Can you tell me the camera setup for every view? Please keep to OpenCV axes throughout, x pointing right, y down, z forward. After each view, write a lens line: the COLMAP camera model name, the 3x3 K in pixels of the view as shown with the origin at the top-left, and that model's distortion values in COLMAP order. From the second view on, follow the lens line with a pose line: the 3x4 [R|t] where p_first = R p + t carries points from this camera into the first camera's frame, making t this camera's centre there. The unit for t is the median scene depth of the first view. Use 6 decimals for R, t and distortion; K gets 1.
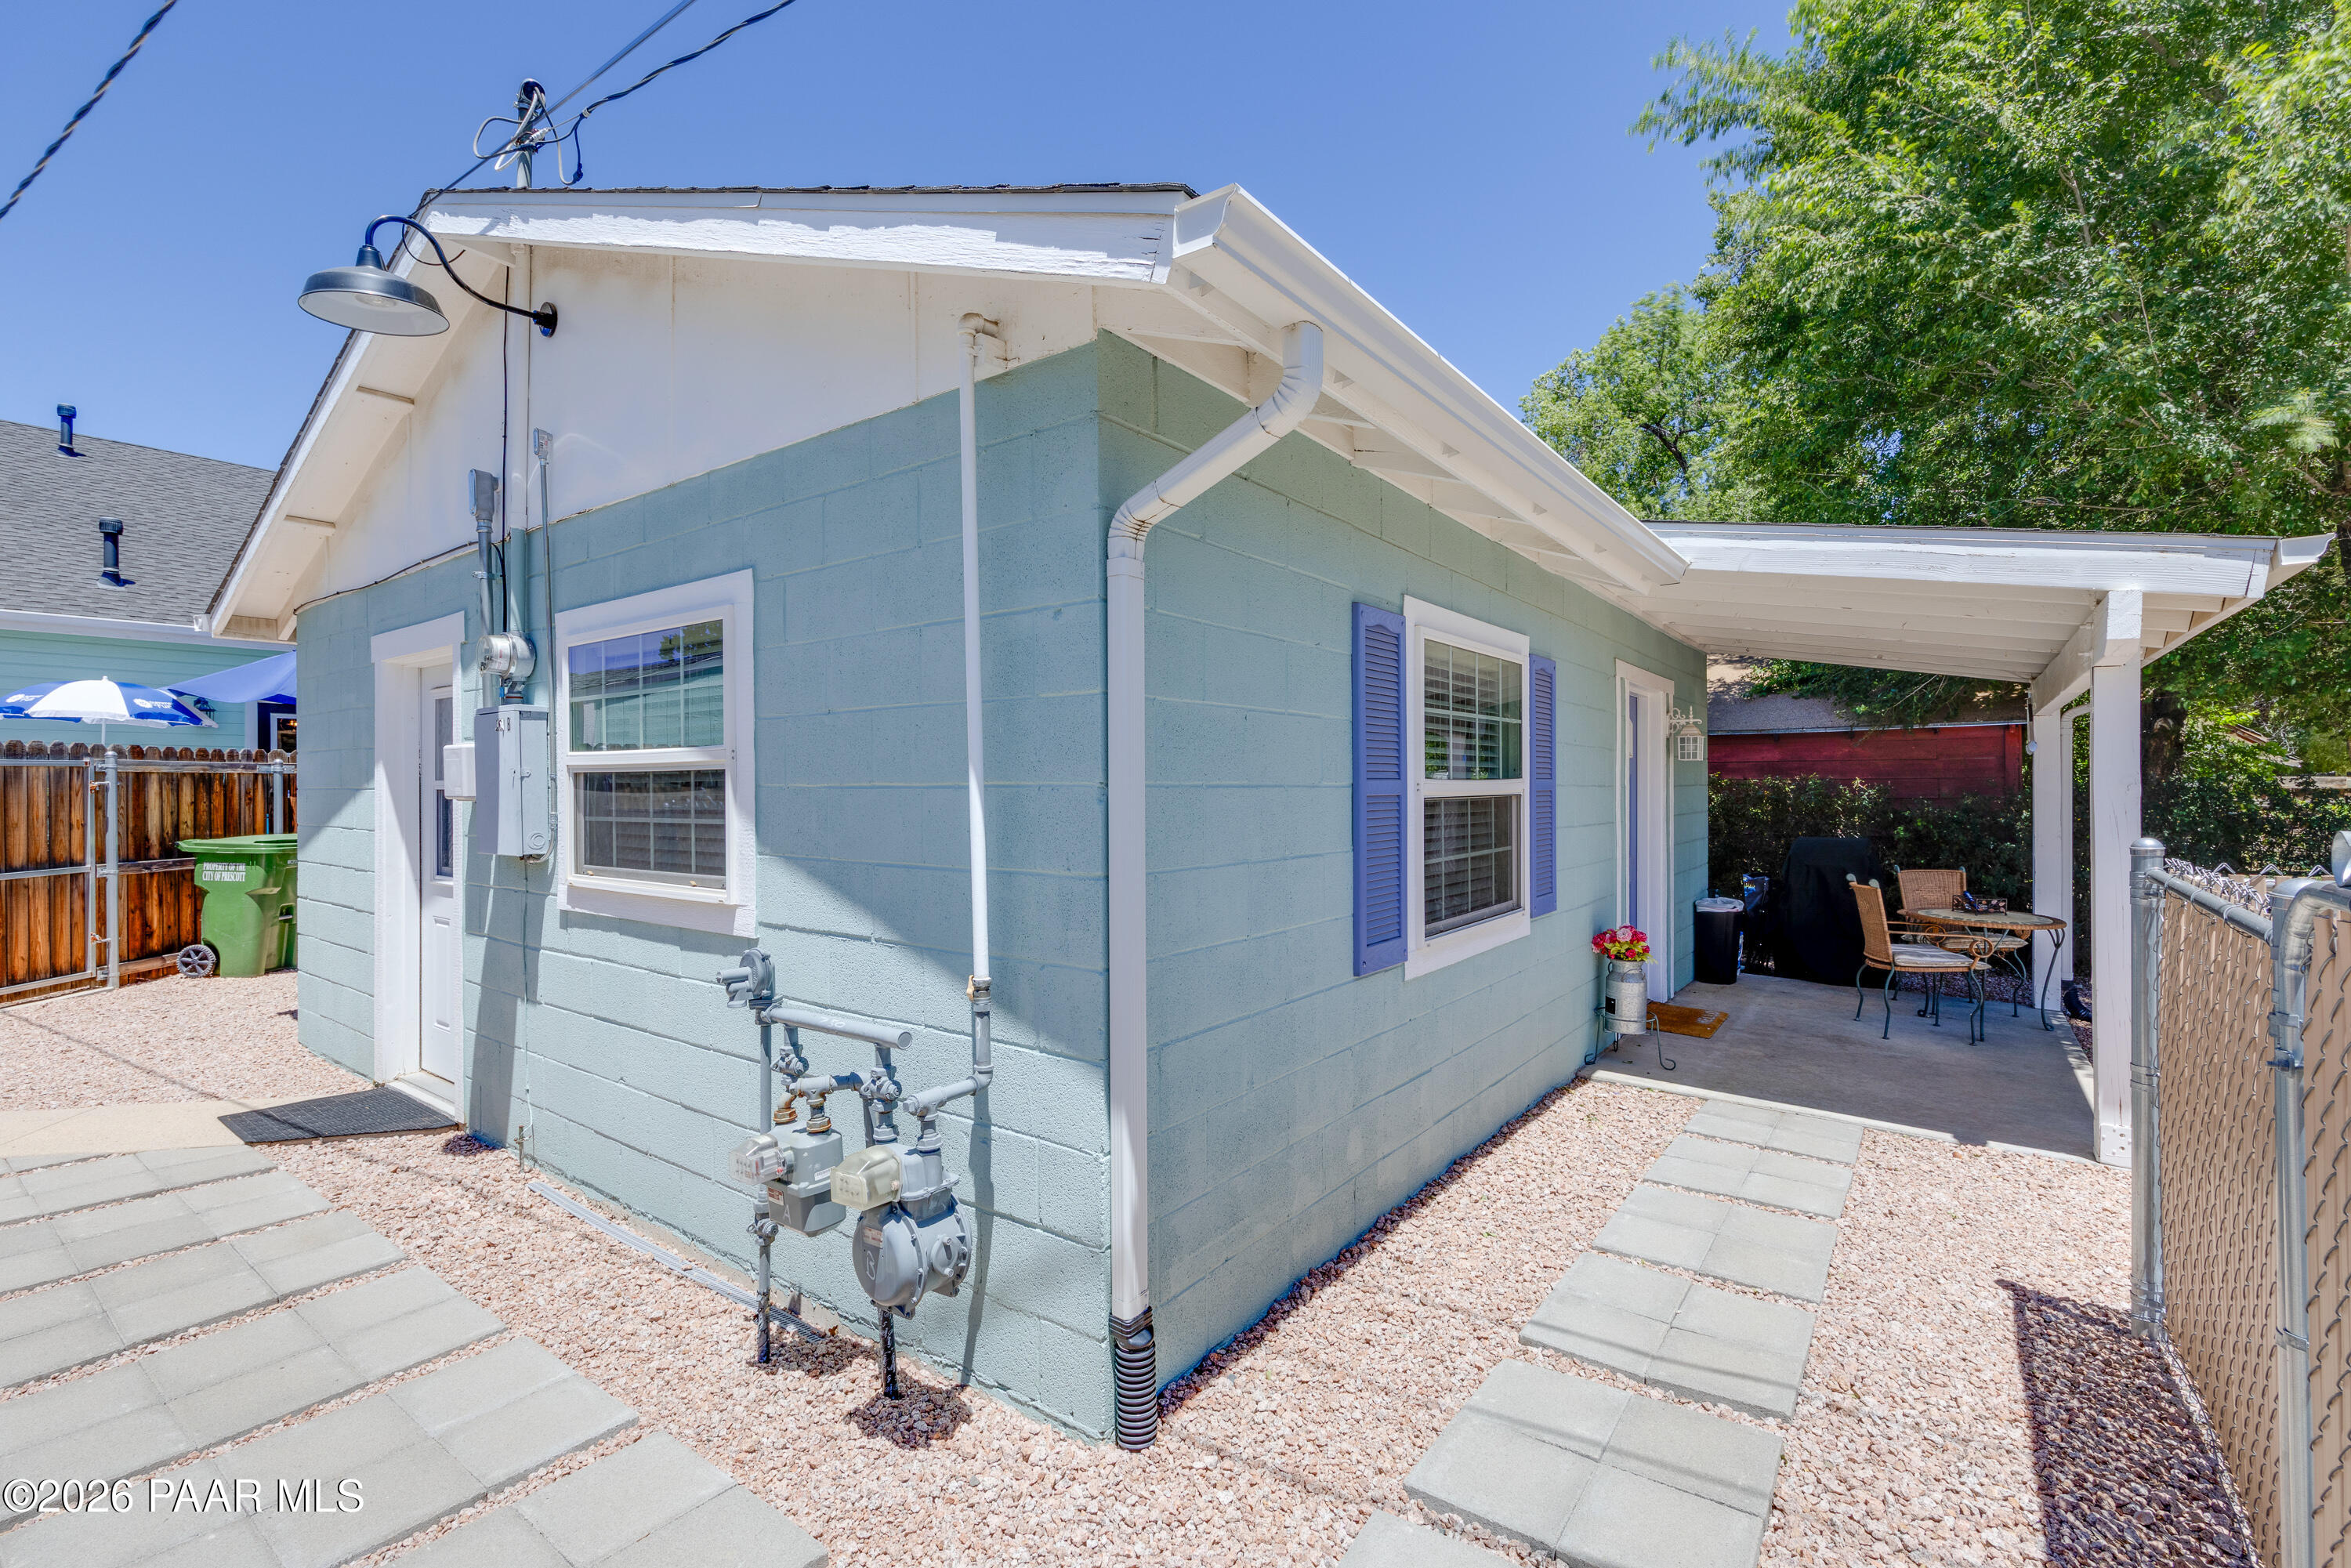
lens RADIAL K [[1040.6, 0, 1181.8], [0, 1040.6, 785.5], [0, 0, 1]] dist [0.000606, -0.000158]
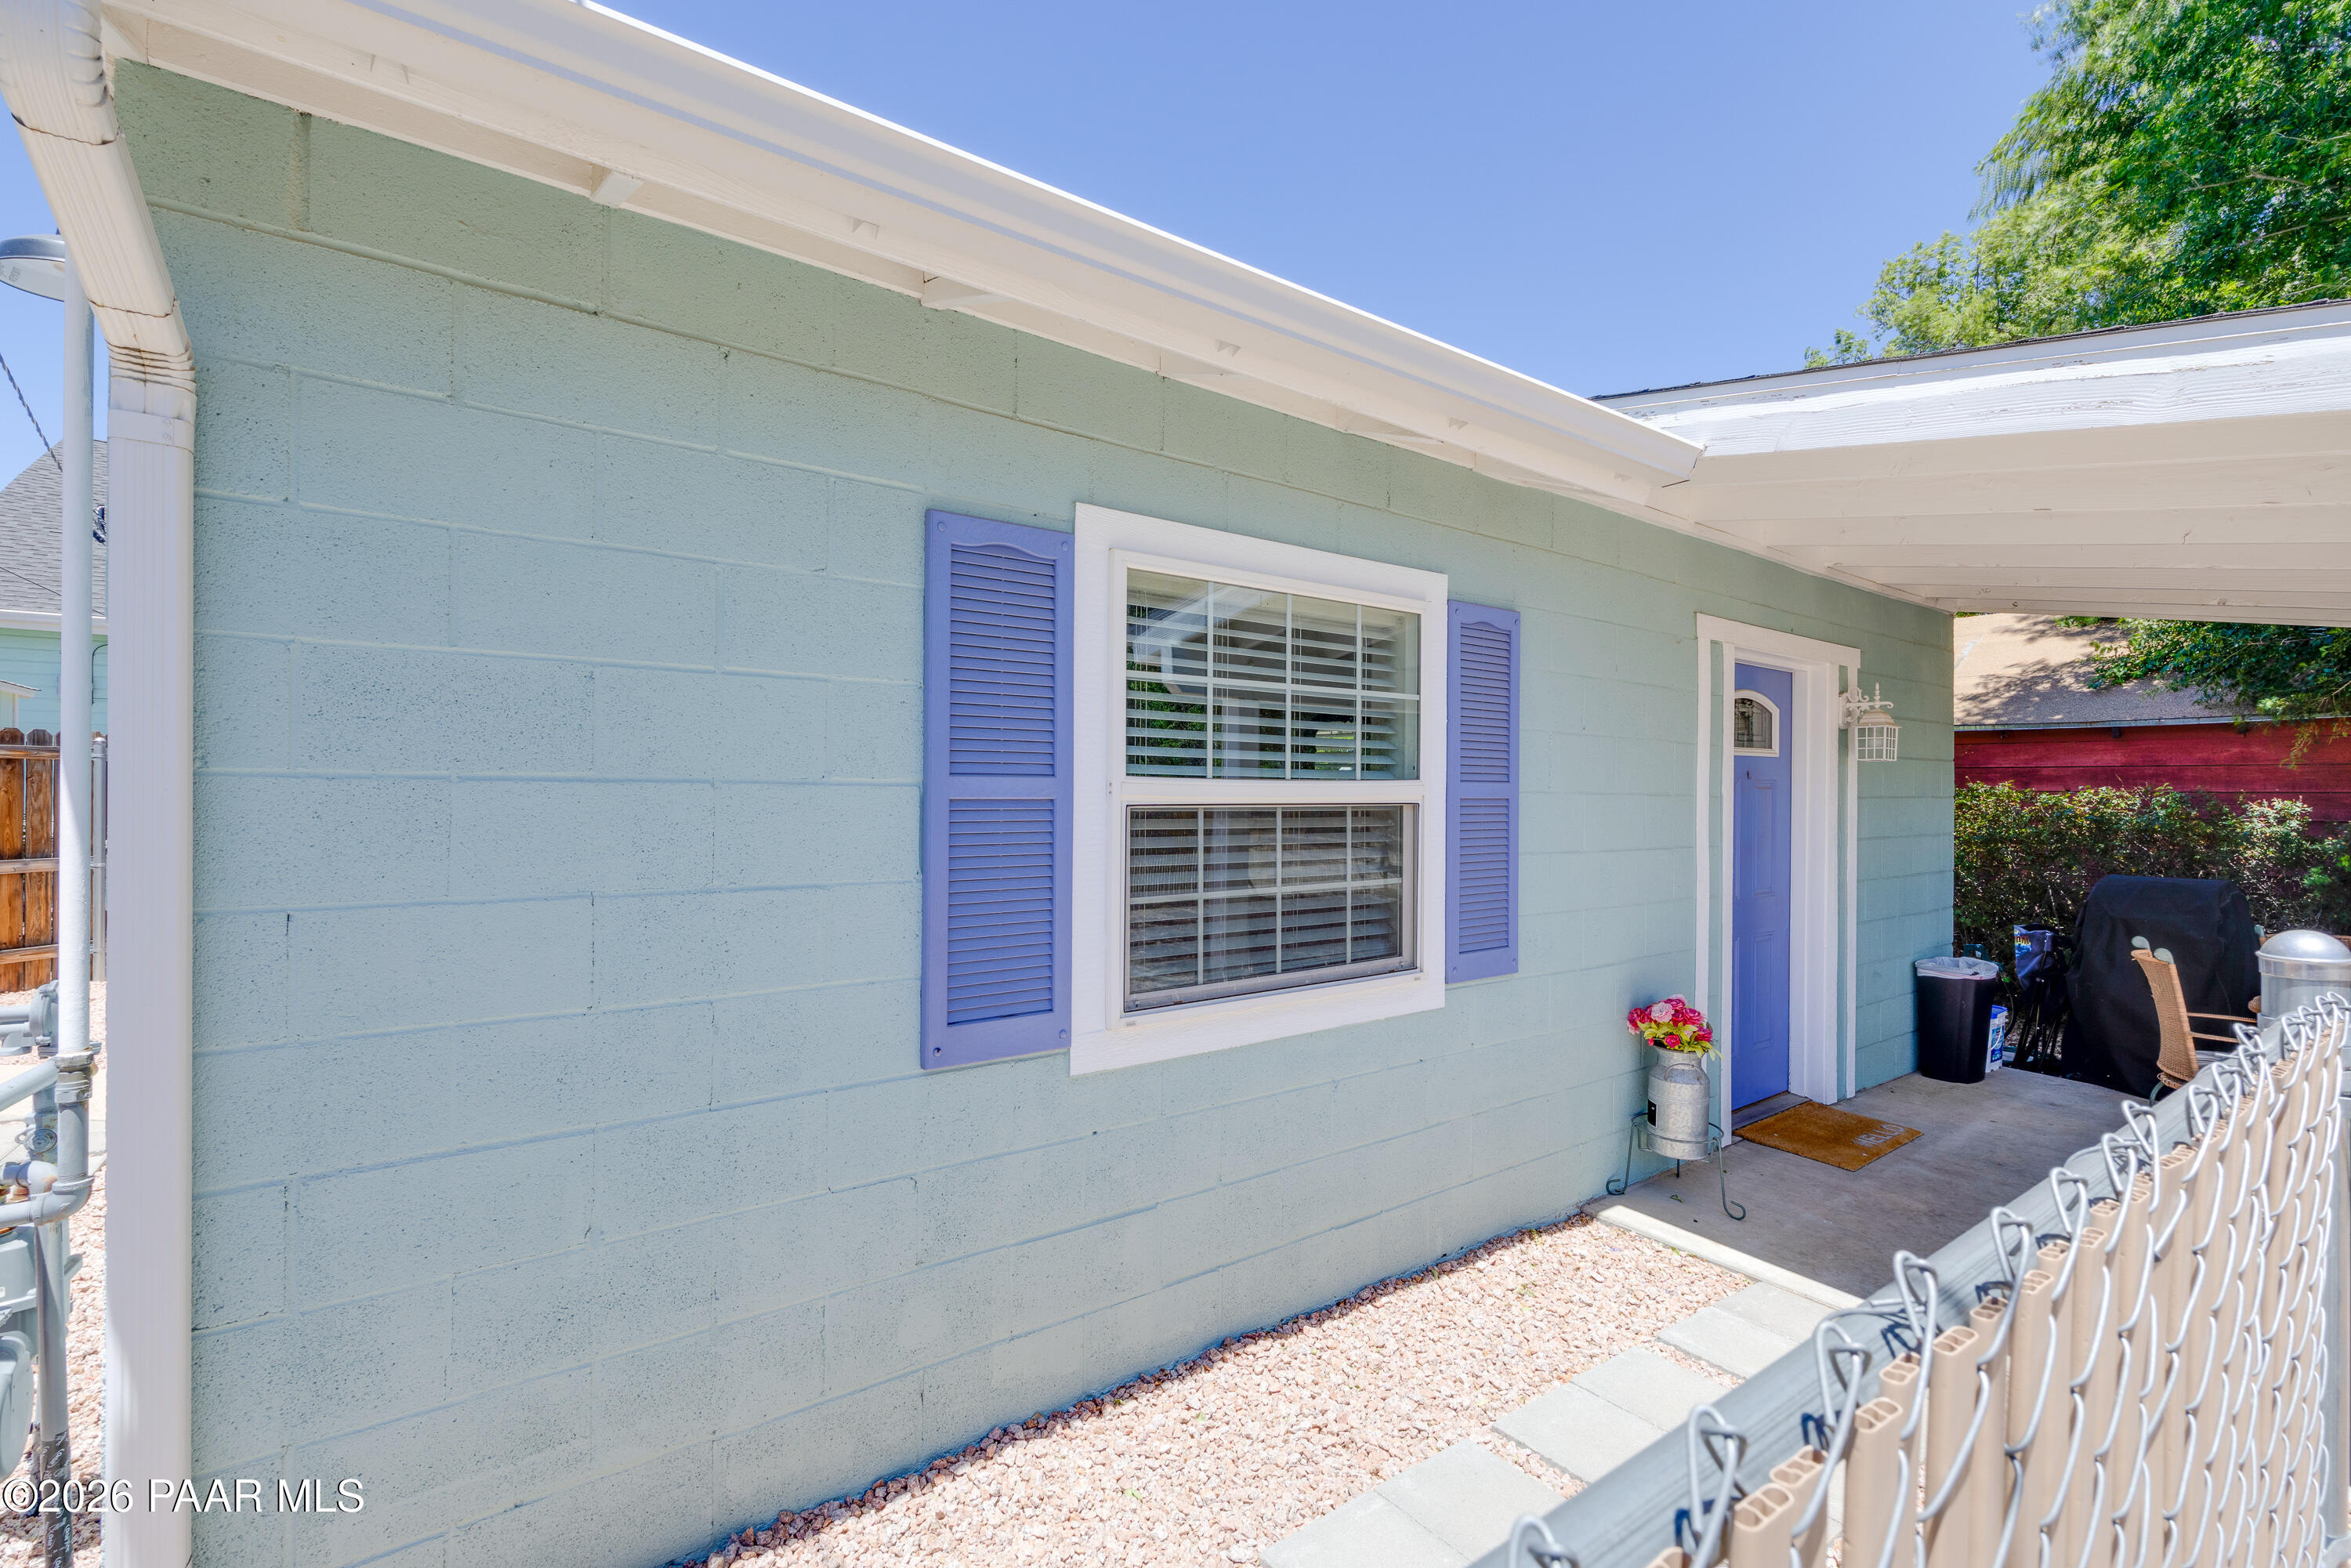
lens RADIAL K [[1040.6, 0, 1175.1], [0, 1040.6, 785.0], [0, 0, 1]] dist [0.000606, -0.000158]
pose [[0.955373, 0.013852, -0.295078, 0.364064], [-0.014746, 0.999891, -0.000803, -0.000680], [0.295035, 0.005118, 0.955473, 0.288280]]
